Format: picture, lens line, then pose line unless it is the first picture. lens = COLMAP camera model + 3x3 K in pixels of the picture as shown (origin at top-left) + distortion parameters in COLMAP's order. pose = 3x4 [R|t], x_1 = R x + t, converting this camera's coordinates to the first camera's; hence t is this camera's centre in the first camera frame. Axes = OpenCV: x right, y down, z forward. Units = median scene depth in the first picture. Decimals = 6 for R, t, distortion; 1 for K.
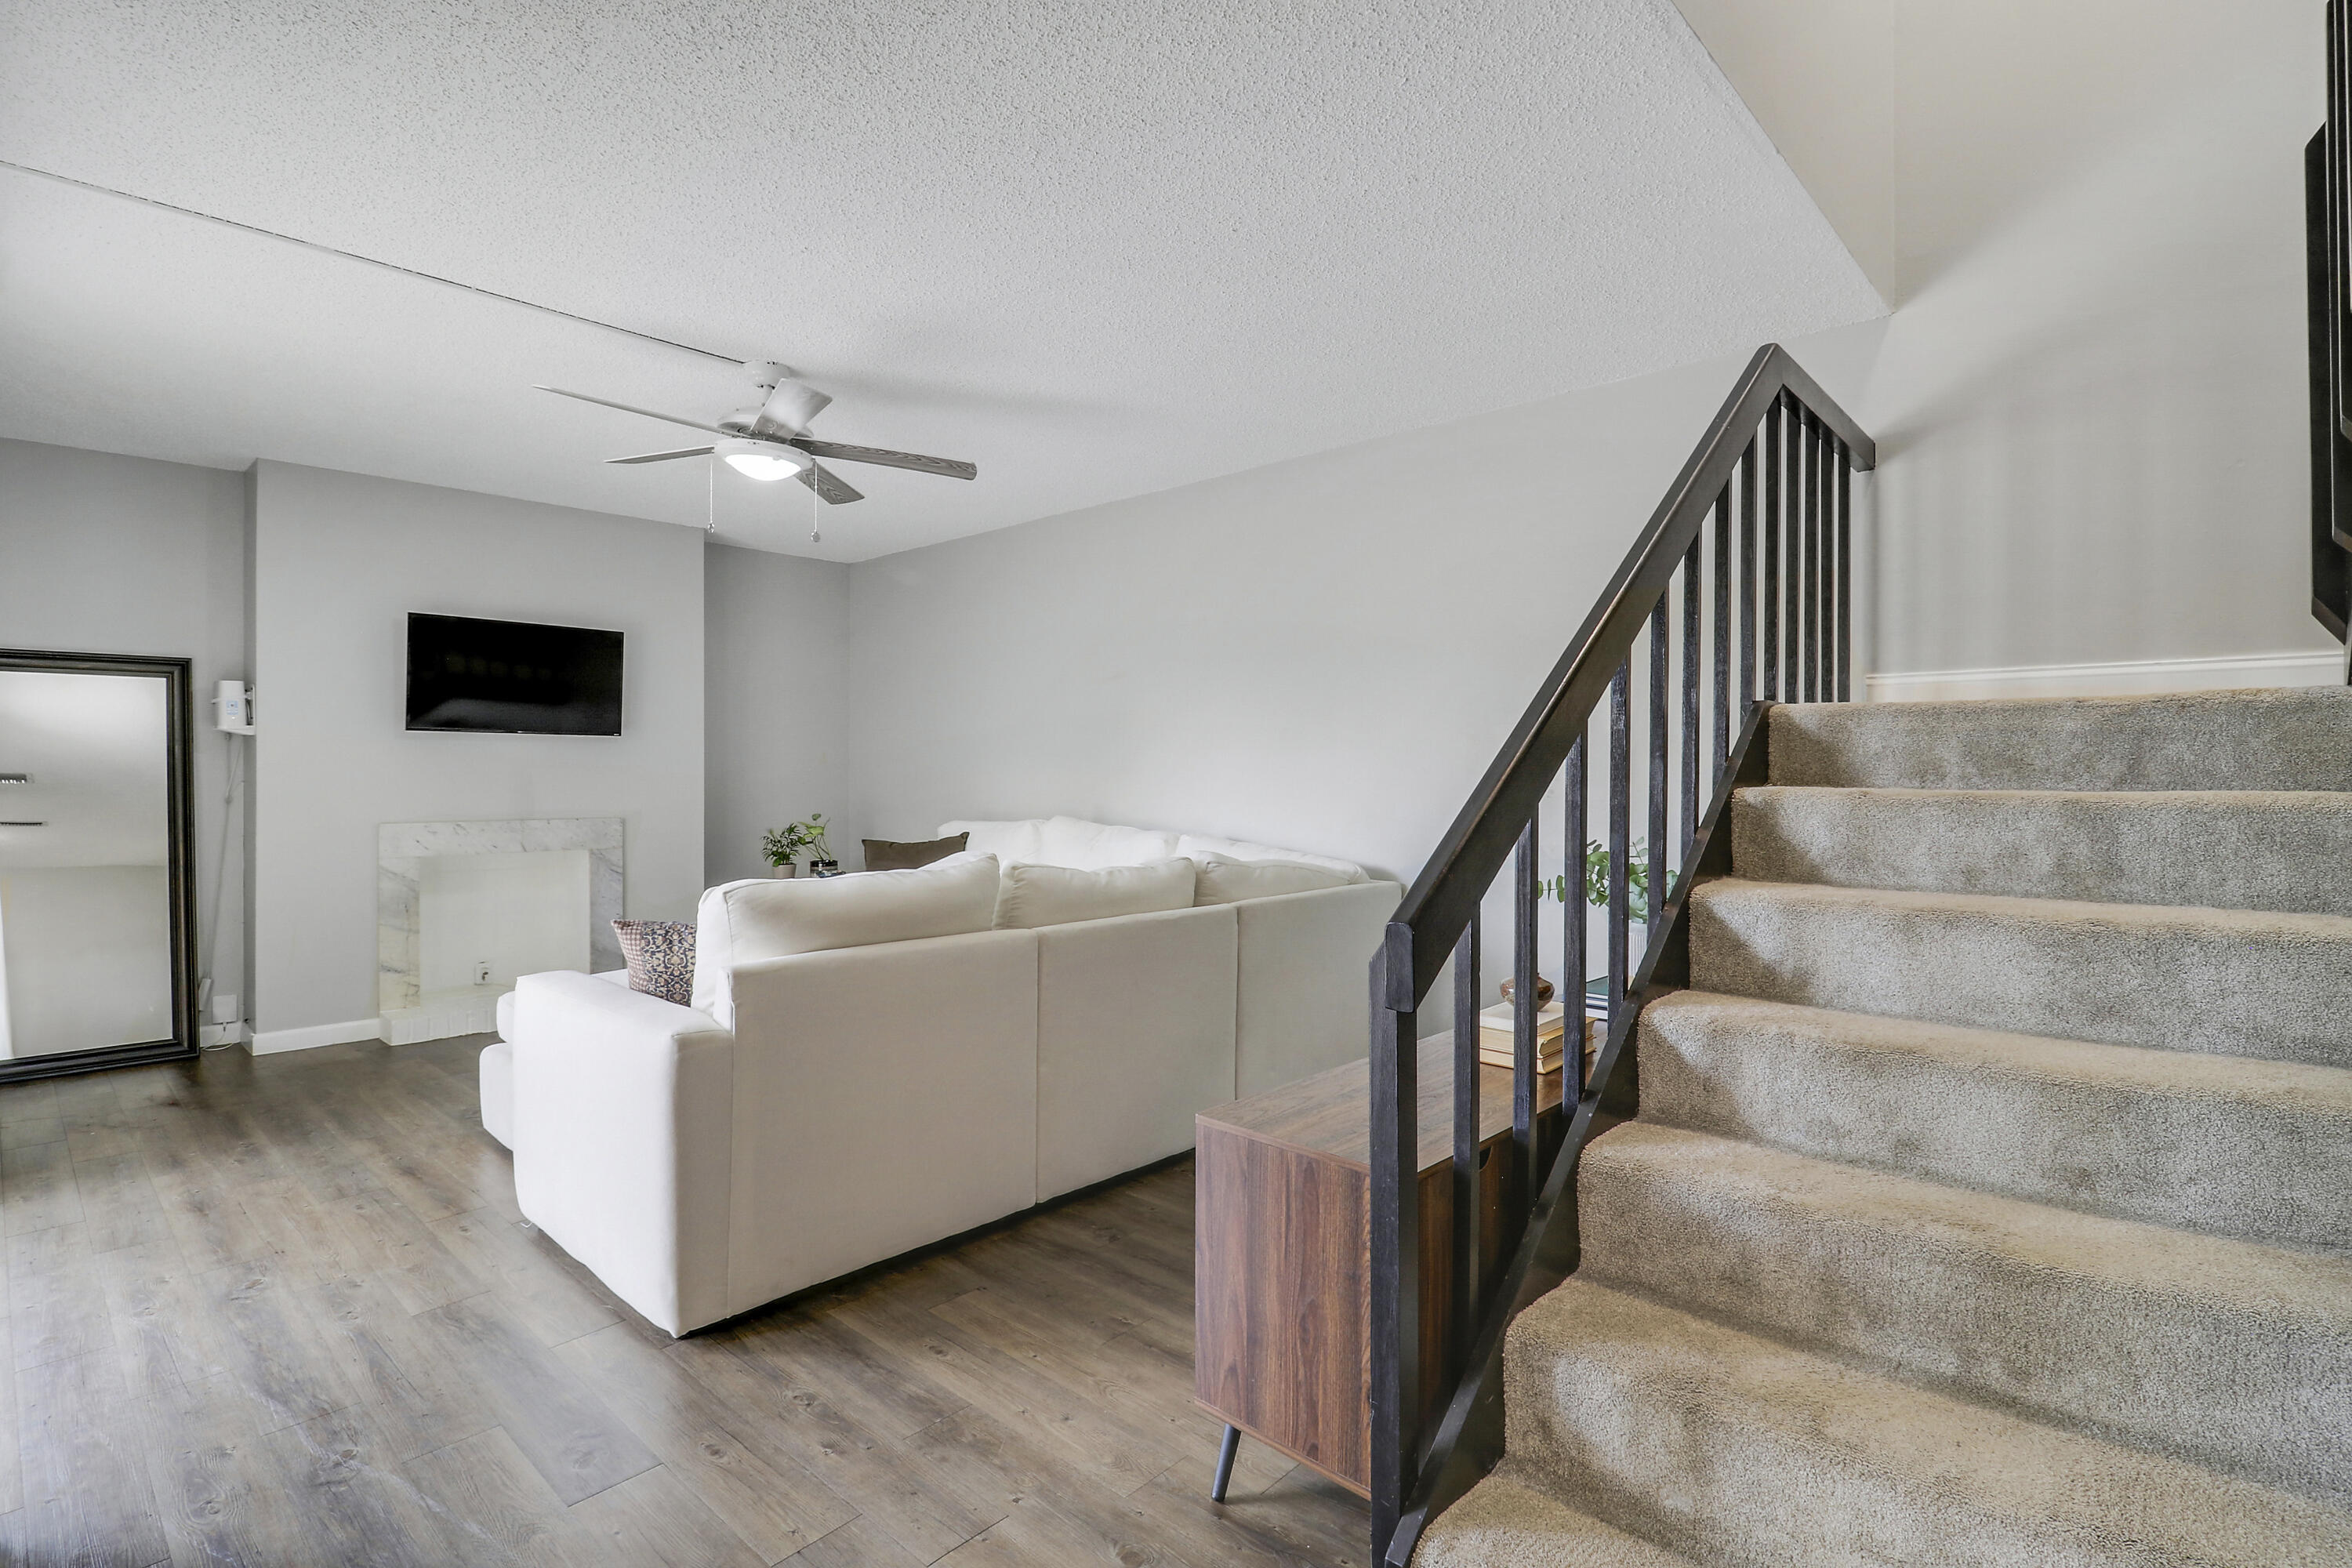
lens RADIAL K [[1118.8, 0, 1163.3], [0, 1118.8, 792.6], [0, 0, 1]] dist [-0.013787, -0.009197]
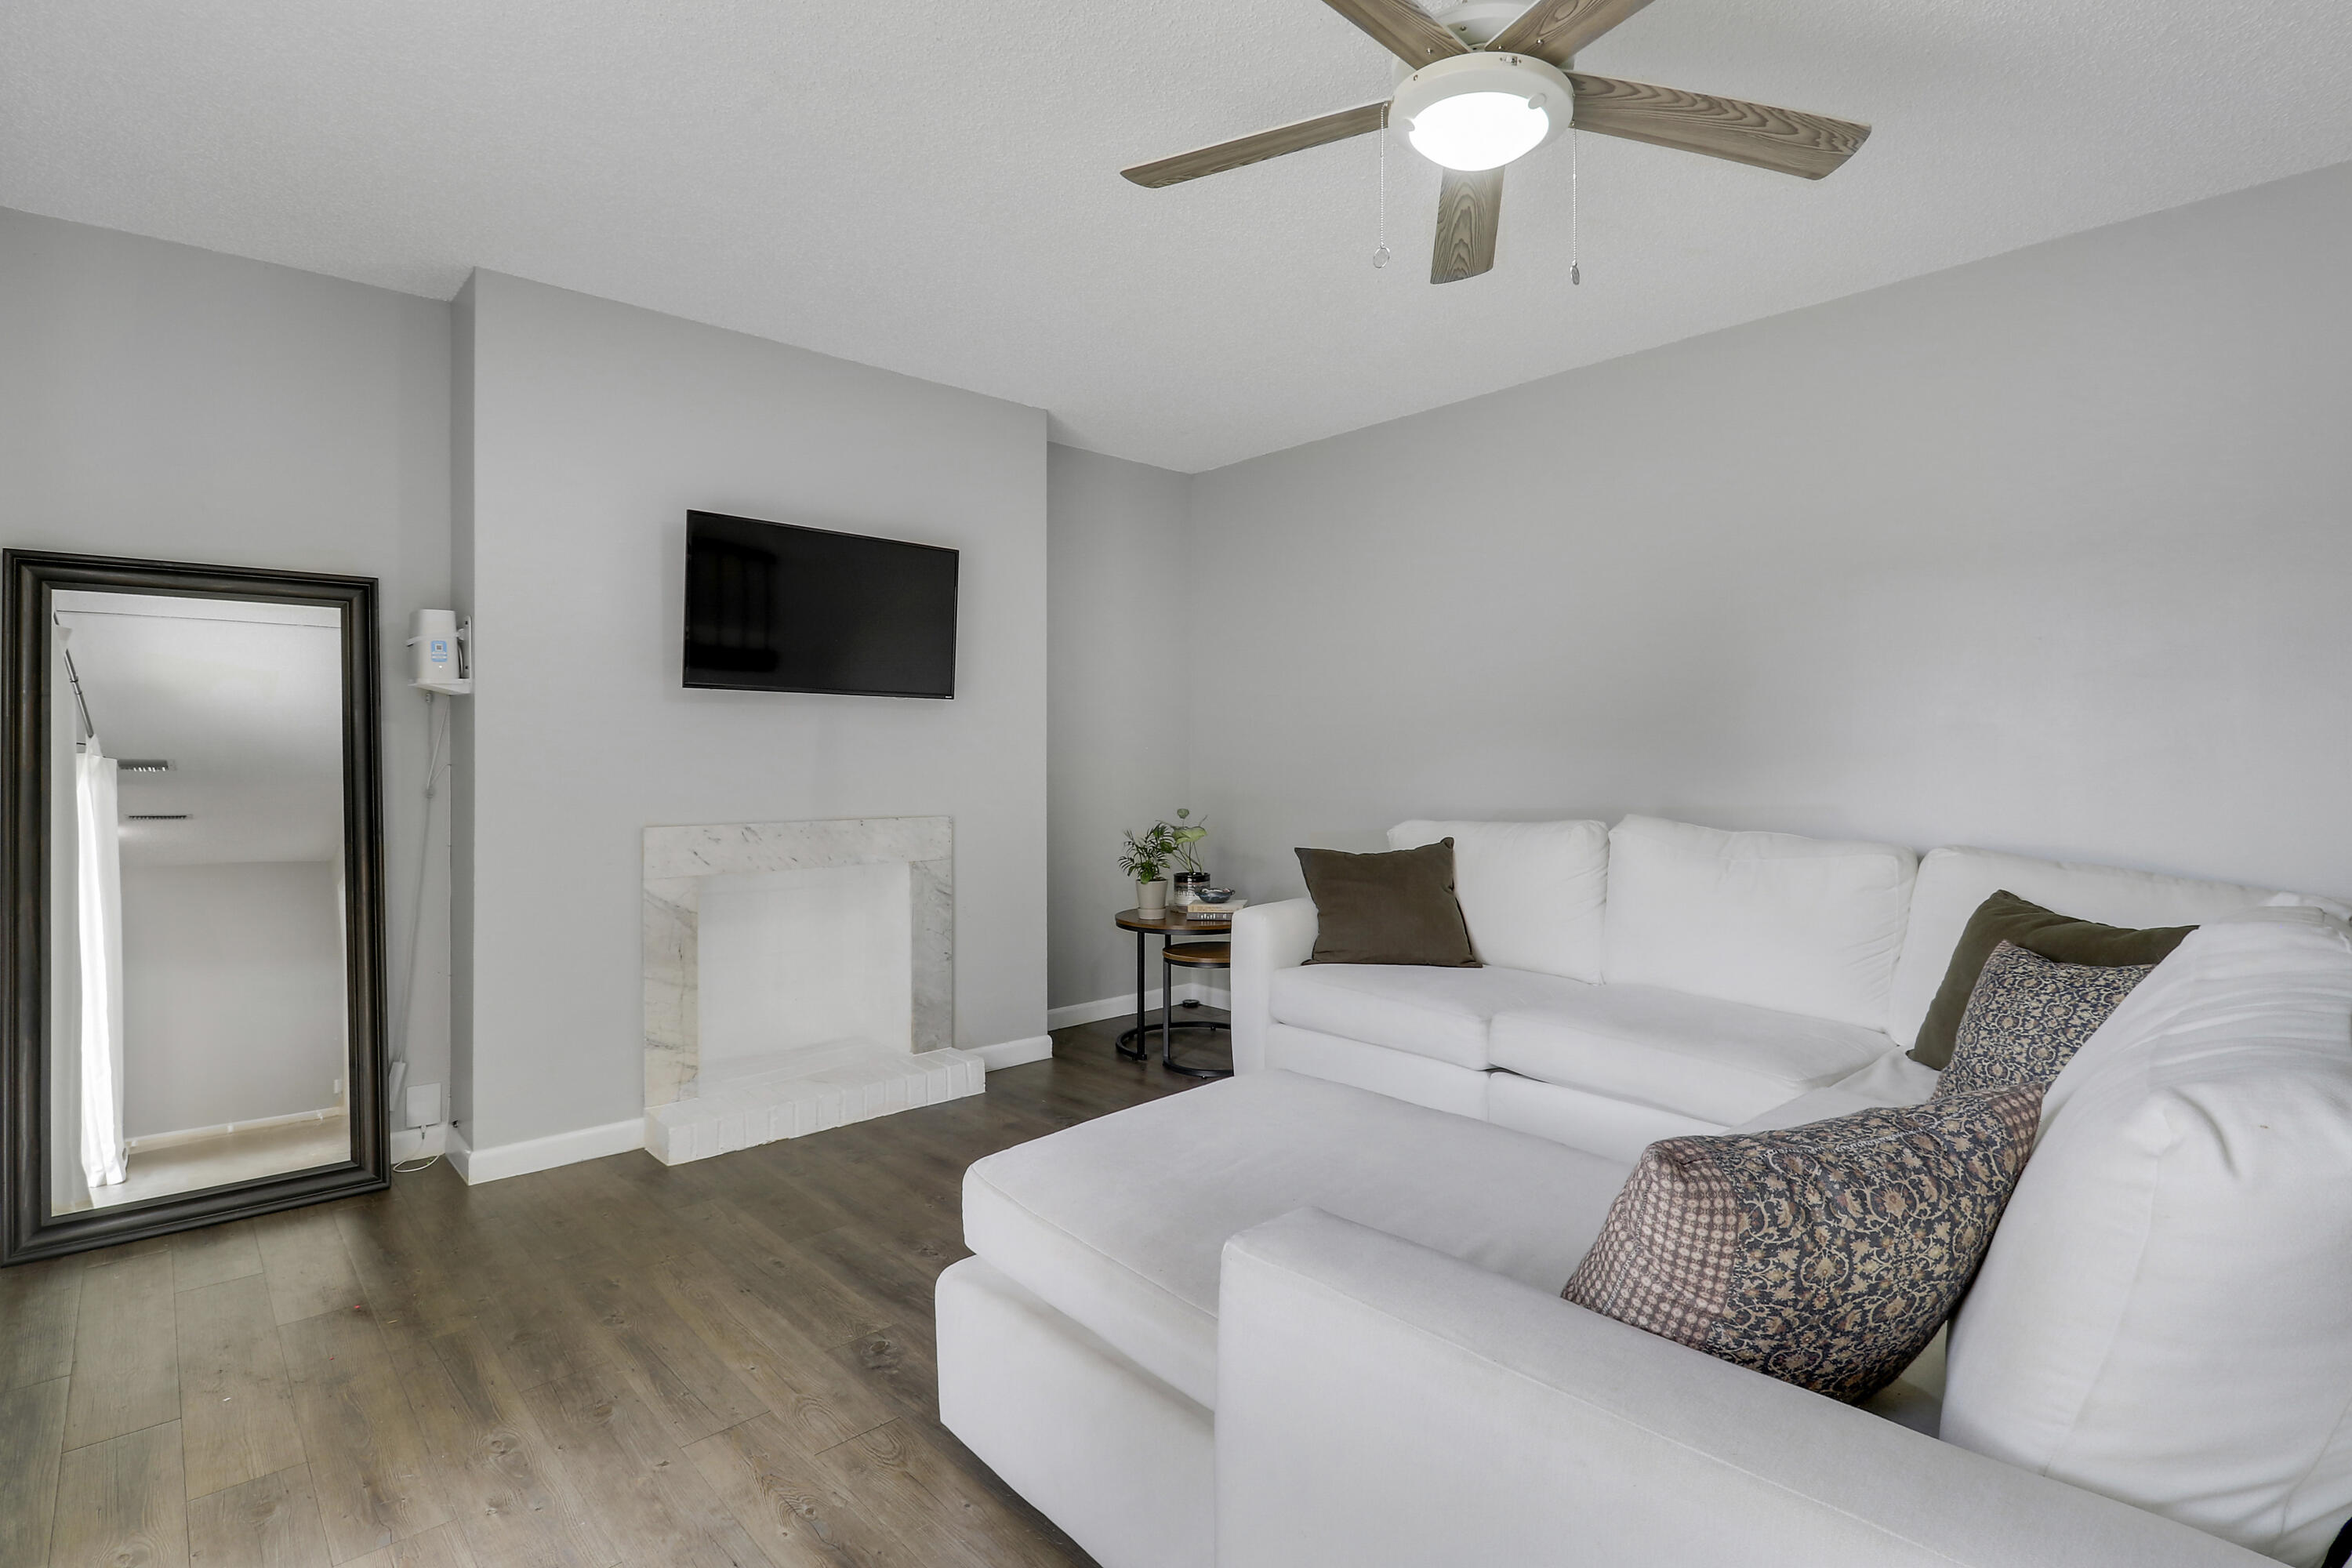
lens RADIAL K [[1118.8, 0, 1183.1], [0, 1118.8, 780.9], [0, 0, 1]] dist [-0.013787, -0.009197]
pose [[0.997232, -0.001457, -0.074338, -0.348563], [0.001465, 0.999999, 0.000052, 0.000176], [0.074338, -0.000160, 0.997233, 0.369917]]
